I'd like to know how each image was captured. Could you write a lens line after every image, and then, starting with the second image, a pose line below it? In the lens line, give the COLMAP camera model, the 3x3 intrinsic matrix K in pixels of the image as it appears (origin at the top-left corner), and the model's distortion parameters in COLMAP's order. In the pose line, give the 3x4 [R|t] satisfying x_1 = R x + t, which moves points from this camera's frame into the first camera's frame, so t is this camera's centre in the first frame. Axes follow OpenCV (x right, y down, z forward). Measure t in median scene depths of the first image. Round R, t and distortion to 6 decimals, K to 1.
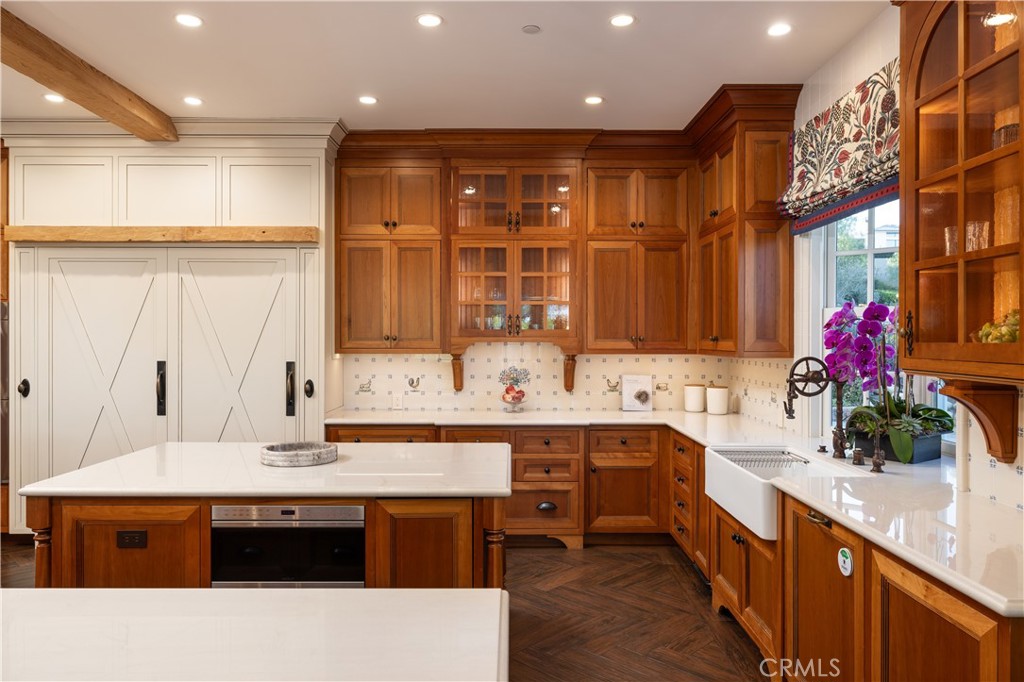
lens RADIAL K [[695.5, 0, 512.7], [0, 695.5, 339.5], [0, 0, 1]] dist [0.001994, -0.001954]
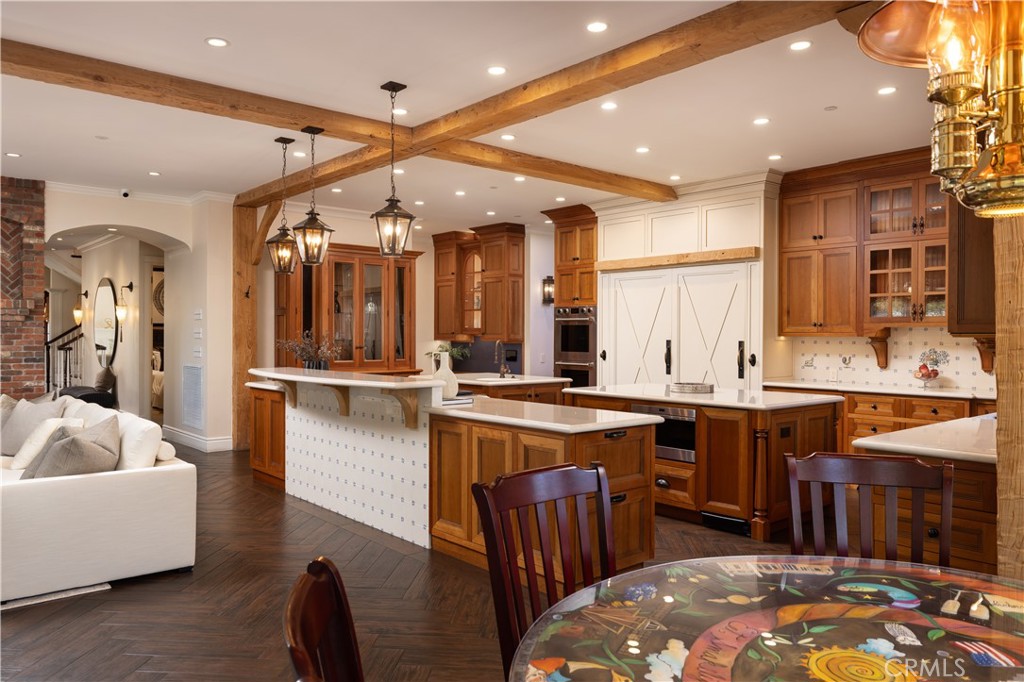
lens RADIAL K [[734.5, 0, 511.3], [0, 734.5, 340.8], [0, 0, 1]] dist [-0.006811, -0.004881]
pose [[0.650298, 0.006764, -0.759649, 0.529444], [-0.006760, 0.999972, 0.003116, 0.030109], [0.759649, 0.003109, 0.650326, -0.354909]]
